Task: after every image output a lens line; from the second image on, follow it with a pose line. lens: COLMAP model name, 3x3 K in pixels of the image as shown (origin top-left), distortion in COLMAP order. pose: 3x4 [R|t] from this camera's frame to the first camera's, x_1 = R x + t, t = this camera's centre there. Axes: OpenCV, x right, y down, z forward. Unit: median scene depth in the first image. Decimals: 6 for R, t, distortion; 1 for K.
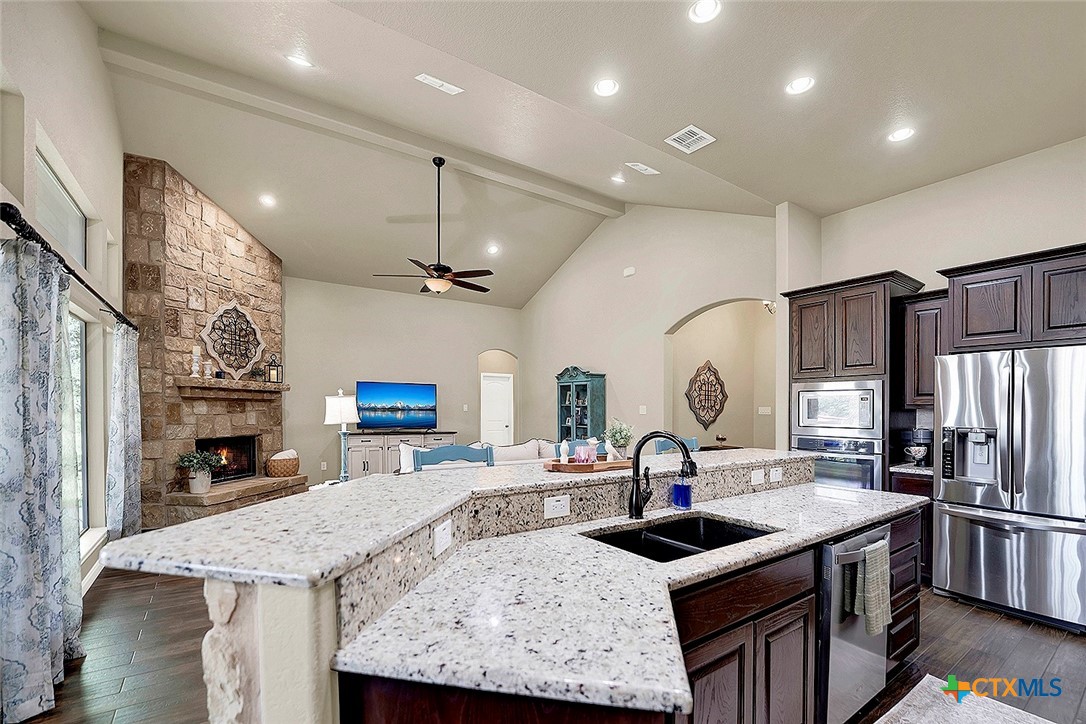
lens RADIAL K [[460.4, 0, 530.3], [0, 460.4, 410.9], [0, 0, 1]] dist [-0.020341, 0.001355]
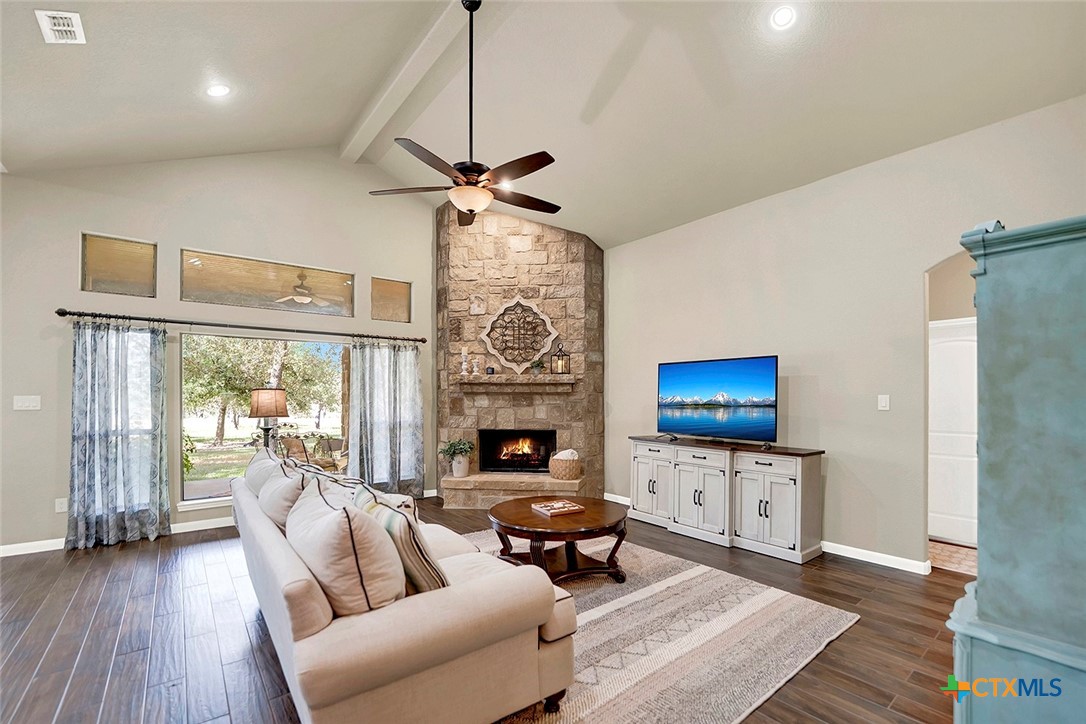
lens RADIAL K [[460.4, 0, 537.3], [0, 460.4, 400.1], [0, 0, 1]] dist [-0.020341, 0.001355]
pose [[0.093674, -0.001789, -0.995601, 0.374224], [-0.009073, 0.999955, -0.002651, -0.007402], [0.995562, 0.009282, 0.093653, 0.937994]]
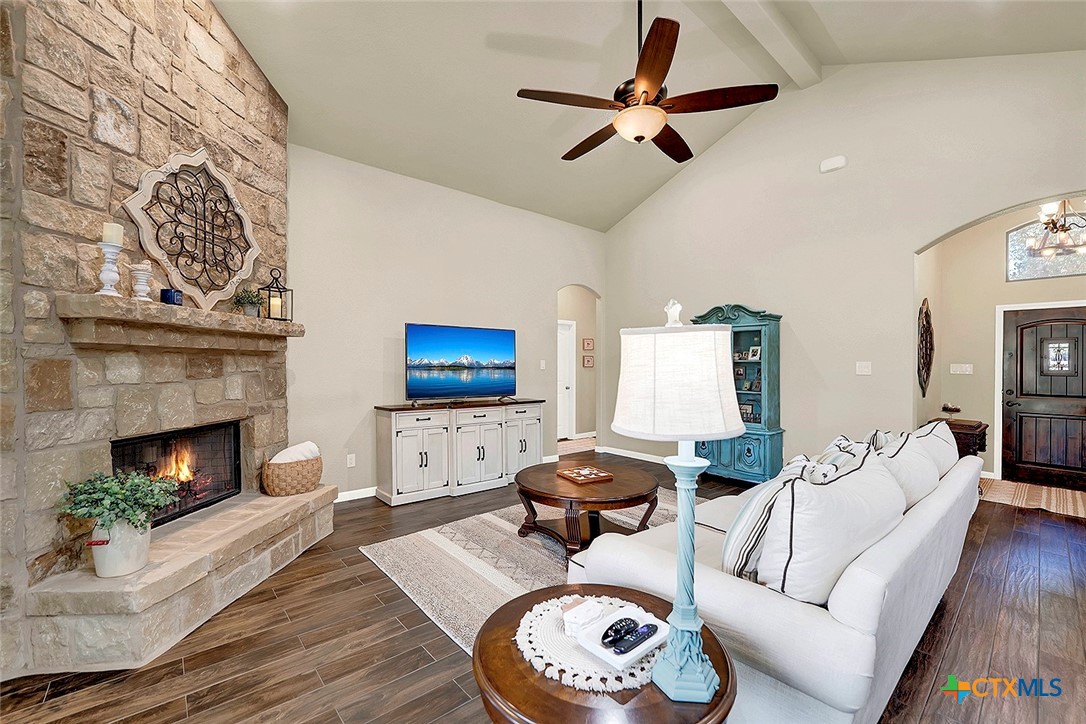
lens RADIAL K [[436.6, 0, 536.1], [0, 436.6, 363.3], [0, 0, 1]] dist [-0.025782, 0.001928]
pose [[0.993458, -0.001387, 0.114190, -0.337807], [0.001729, 0.999994, -0.002895, -0.009617], [-0.114185, 0.003074, 0.993455, 0.490904]]
